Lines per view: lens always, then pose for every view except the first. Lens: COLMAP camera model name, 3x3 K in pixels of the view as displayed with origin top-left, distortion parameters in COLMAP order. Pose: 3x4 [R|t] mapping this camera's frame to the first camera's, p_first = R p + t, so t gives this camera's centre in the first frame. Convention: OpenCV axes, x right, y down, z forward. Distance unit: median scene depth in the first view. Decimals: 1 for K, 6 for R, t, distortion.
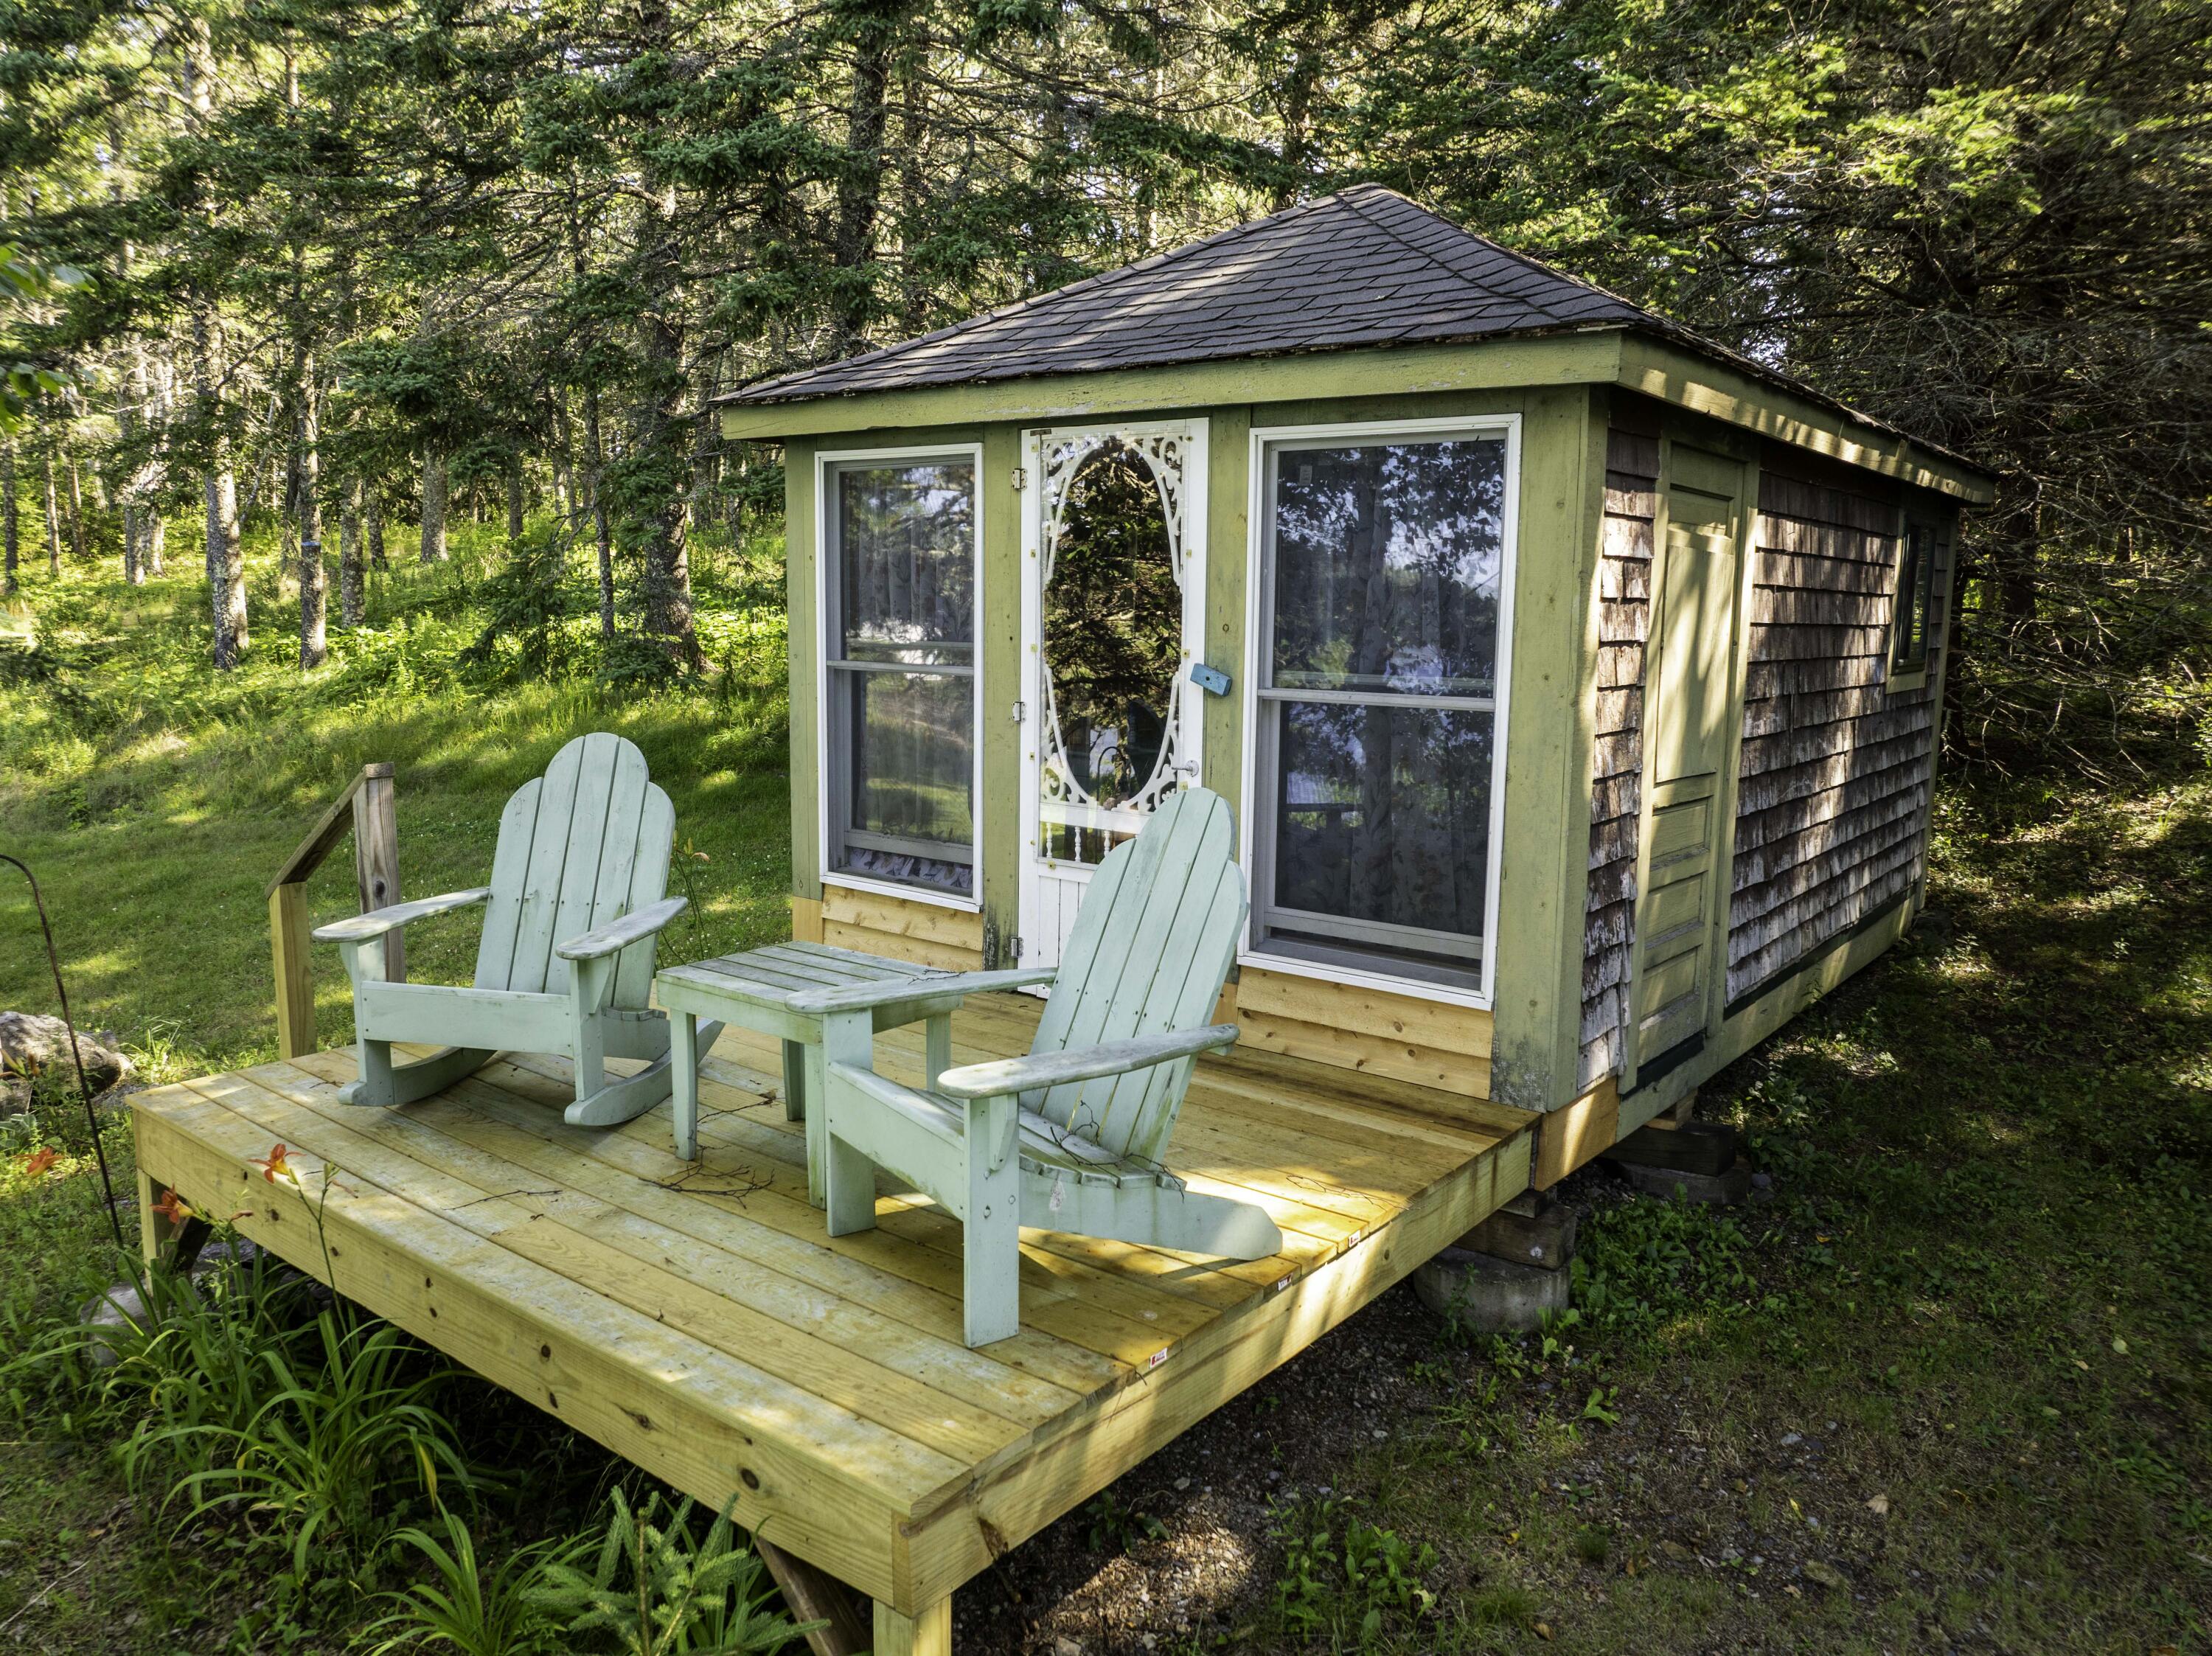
lens RADIAL K [[1545.6, 0, 1114.9], [0, 1545.6, 824.9], [0, 0, 1]] dist [-0.035056, -0.011638]
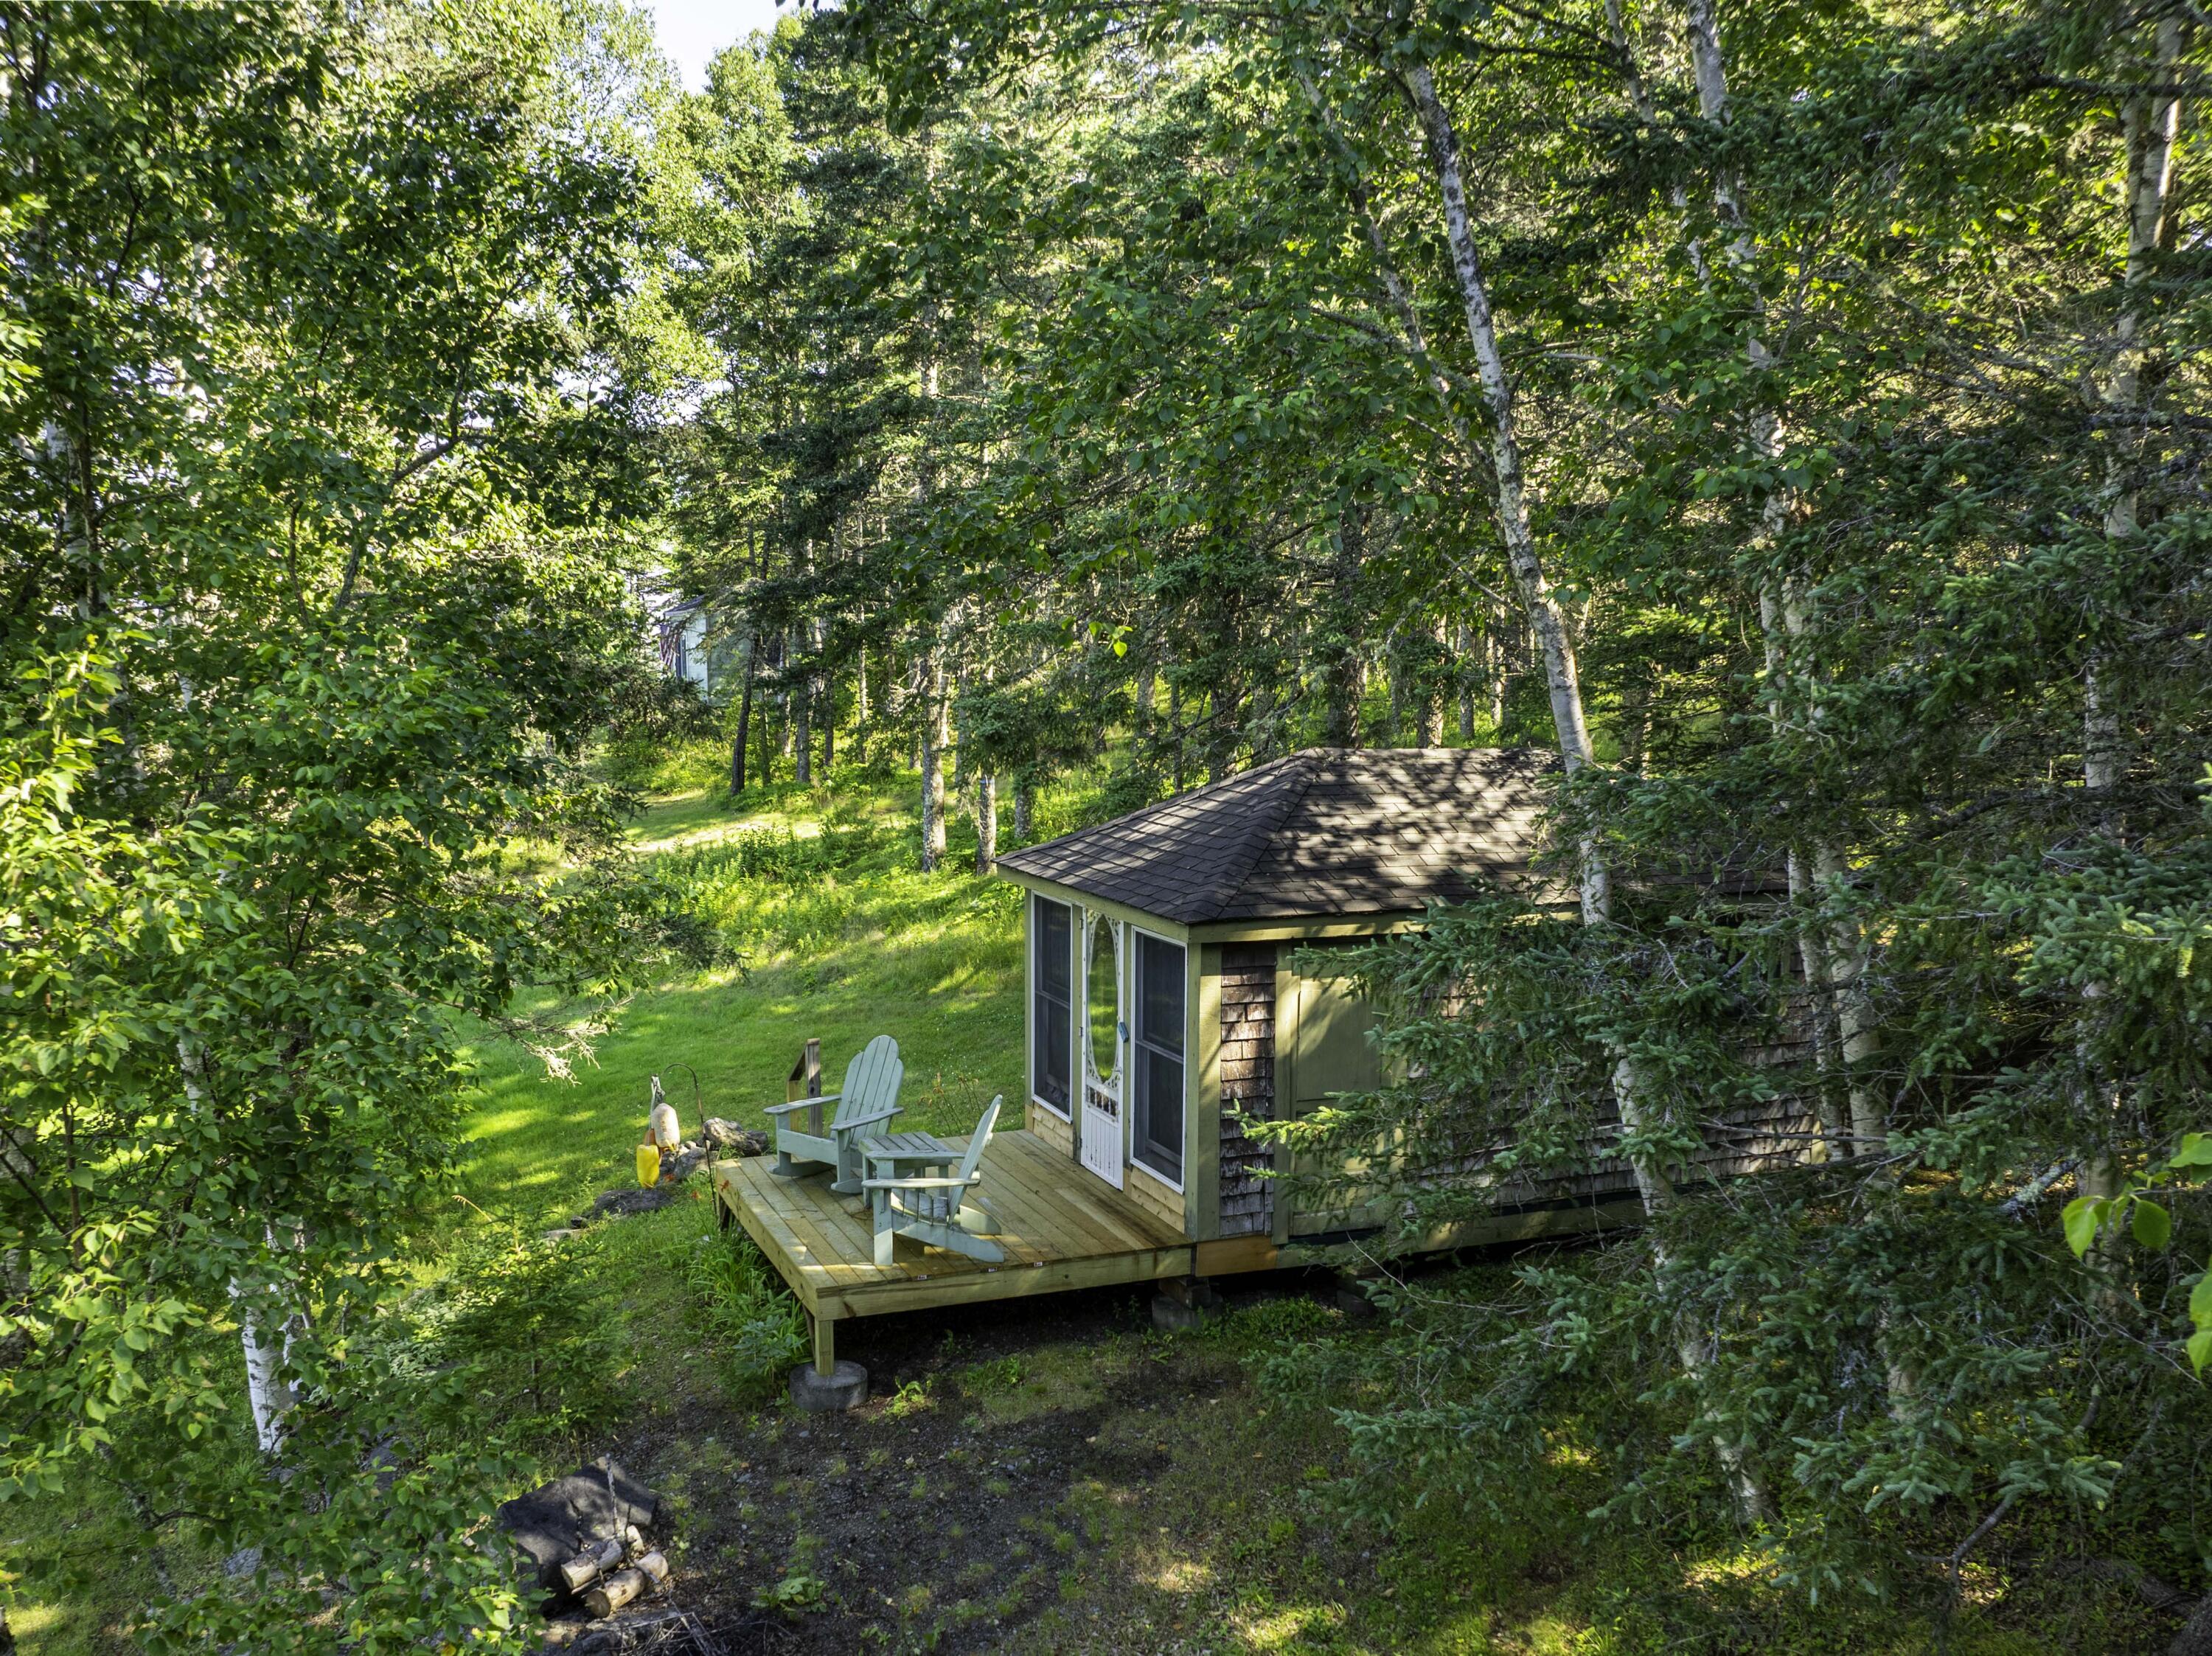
lens RADIAL K [[1545.6, 0, 1098.8], [0, 1545.6, 826.6], [0, 0, 1]] dist [-0.035056, -0.011638]
pose [[0.897164, 0.020994, -0.441198, 1.165923], [-0.064786, 0.994321, -0.084427, -0.229771], [0.436920, 0.104328, 0.893430, -1.212714]]
